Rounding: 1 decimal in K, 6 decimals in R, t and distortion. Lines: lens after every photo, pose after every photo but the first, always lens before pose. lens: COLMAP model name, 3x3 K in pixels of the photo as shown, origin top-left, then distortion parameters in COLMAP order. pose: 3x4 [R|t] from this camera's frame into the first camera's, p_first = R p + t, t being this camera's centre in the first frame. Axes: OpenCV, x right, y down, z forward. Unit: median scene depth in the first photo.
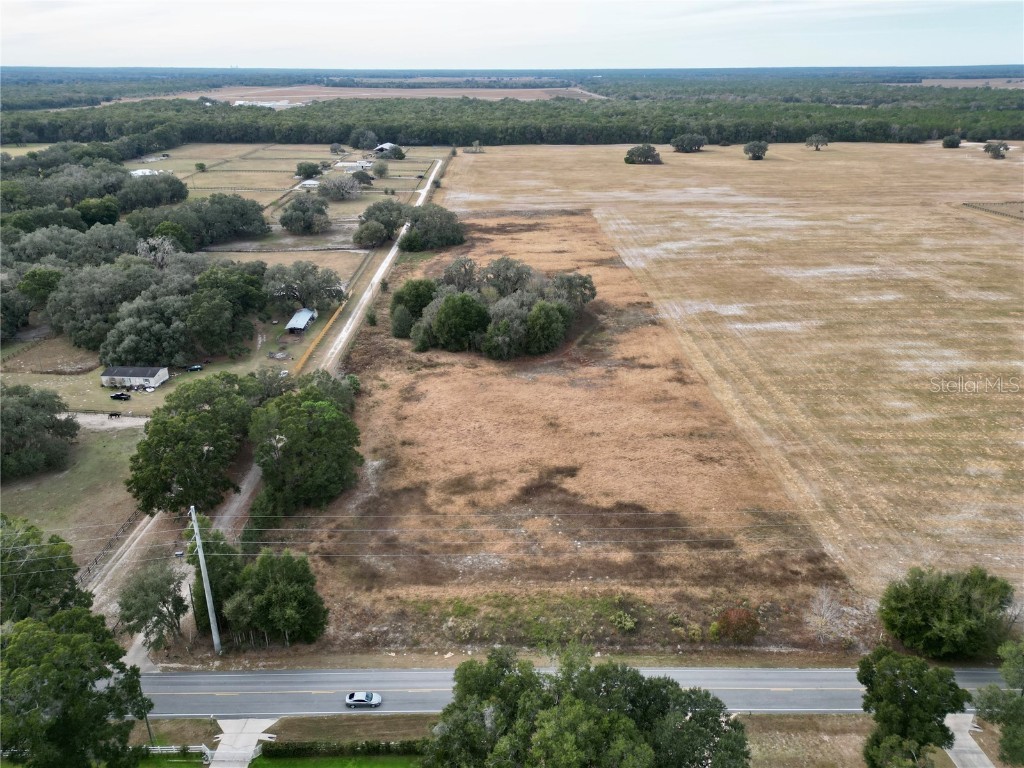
lens RADIAL K [[712.5, 0, 512.0], [0, 712.5, 384.0], [0, 0, 1]] dist [0.078466, -0.076883]
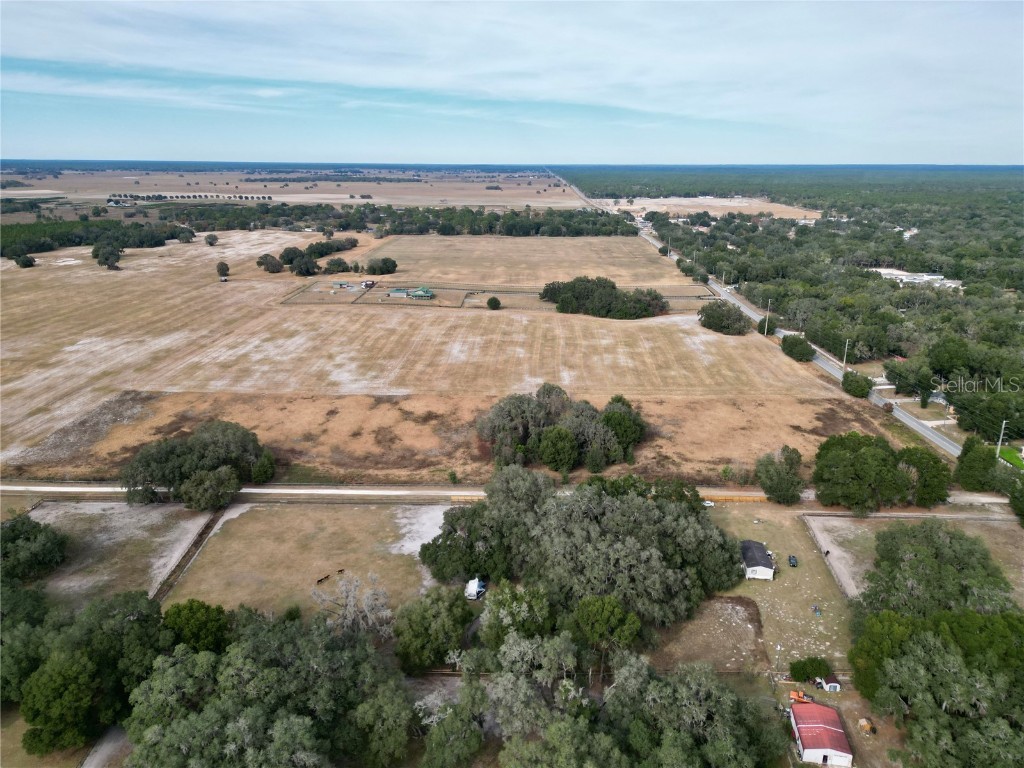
lens RADIAL K [[712.5, 0, 512.0], [0, 712.5, 384.0], [0, 0, 1]] dist [0.078466, -0.076883]
pose [[0.044690, -0.294485, 0.954611, -1.342881], [0.397233, 0.882013, 0.253493, -0.591171], [-0.916629, 0.367875, 0.156397, 0.978377]]
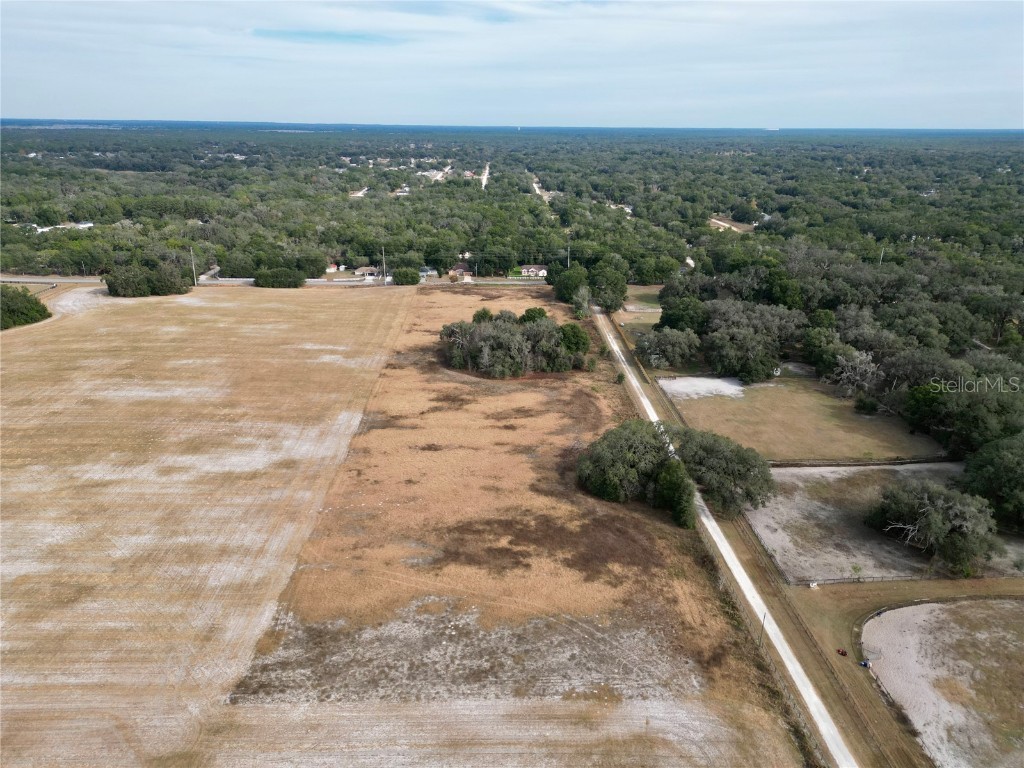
lens RADIAL K [[712.5, 0, 512.0], [0, 712.5, 384.0], [0, 0, 1]] dist [0.078466, -0.076883]
pose [[-0.999947, -0.006809, -0.007769, -0.009738], [-0.010291, 0.722076, 0.691737, -1.140311], [0.000900, 0.691781, -0.722107, 2.338013]]
